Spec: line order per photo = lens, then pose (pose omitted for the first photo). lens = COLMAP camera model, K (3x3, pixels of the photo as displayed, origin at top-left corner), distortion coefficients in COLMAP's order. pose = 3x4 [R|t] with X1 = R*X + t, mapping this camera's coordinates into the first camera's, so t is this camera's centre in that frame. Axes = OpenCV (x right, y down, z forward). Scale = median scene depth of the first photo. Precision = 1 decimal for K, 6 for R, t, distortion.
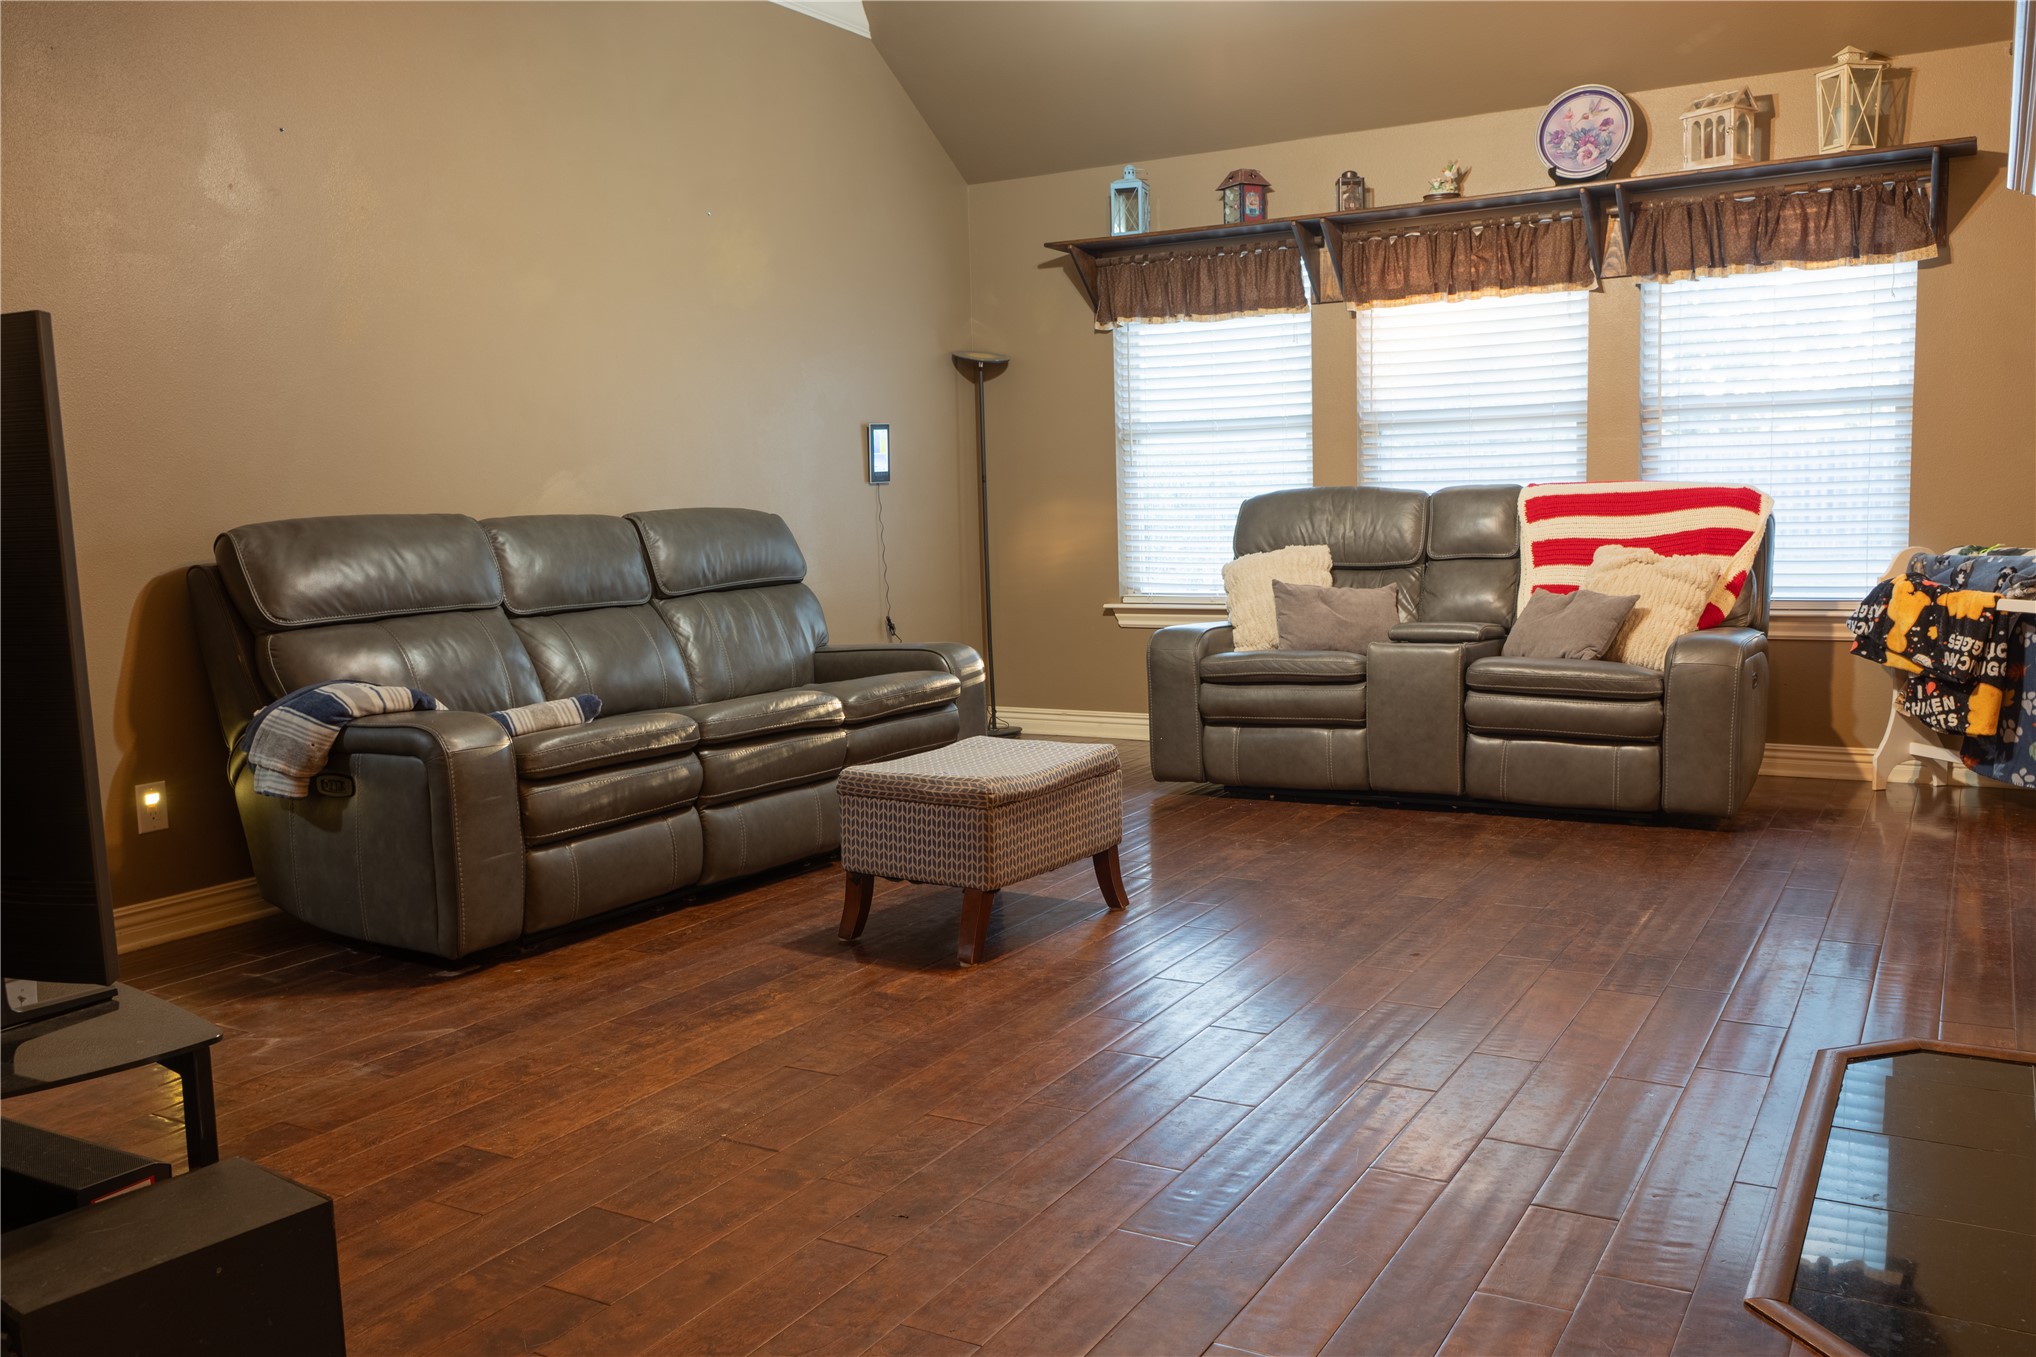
lens RADIAL K [[1667.6, 0, 1018.0], [0, 1667.6, 678.5], [0, 0, 1]] dist [-0.014362, -0.002646]
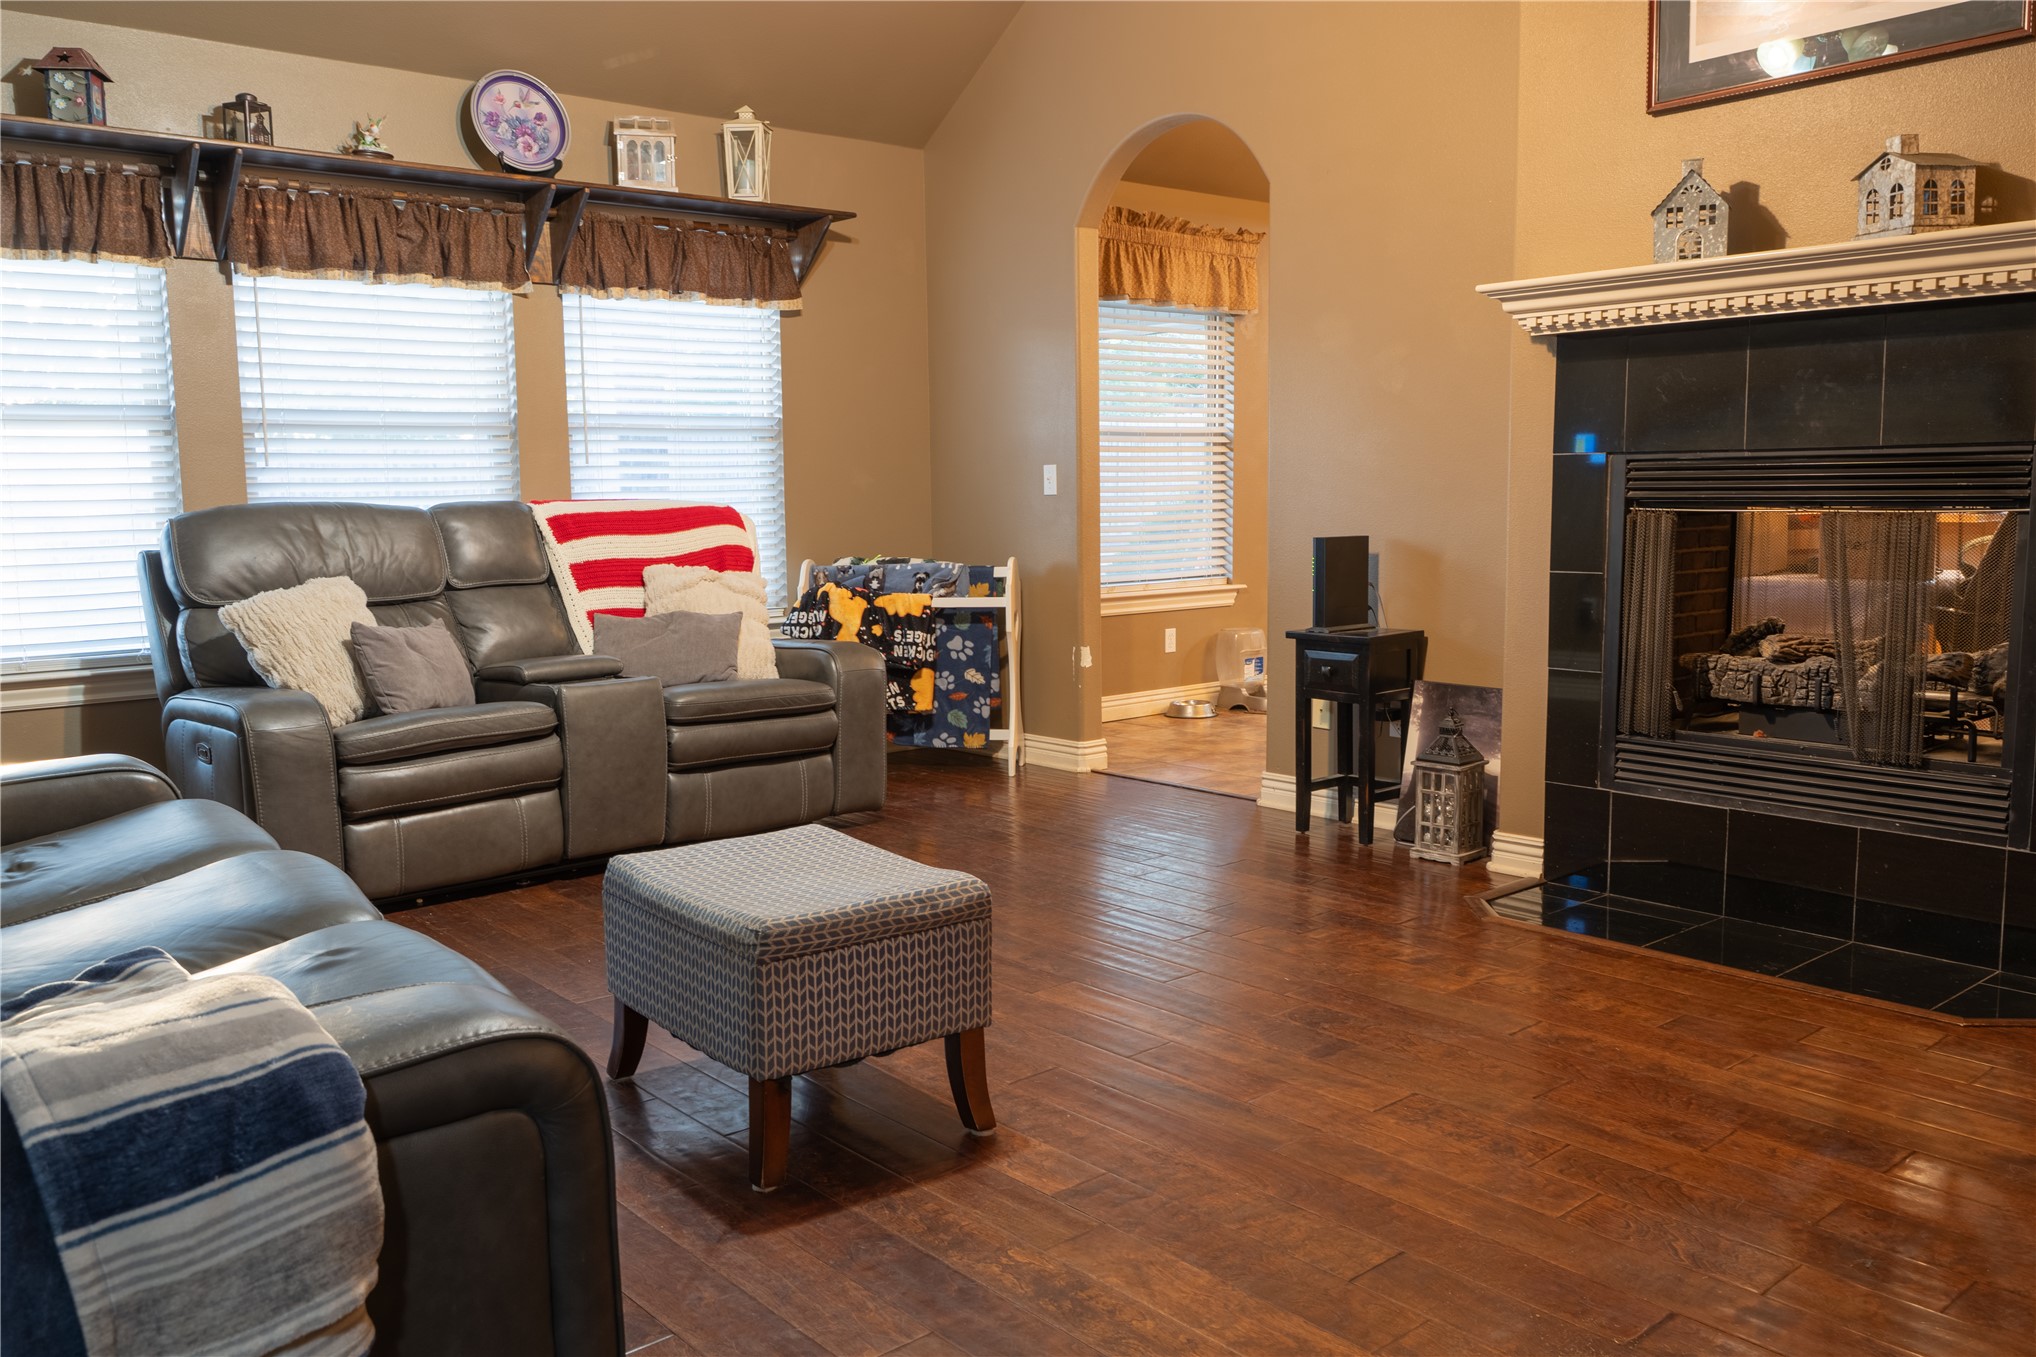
lens RADIAL K [[1603.9, 0, 1012.7], [0, 1603.9, 675.4], [0, 0, 1]] dist [-0.000168, -0.007927]
pose [[0.326863, -0.088486, 0.940920, -0.457680], [0.107720, 0.992607, 0.055927, -0.045786], [-0.938913, 0.083076, 0.333978, 0.495141]]
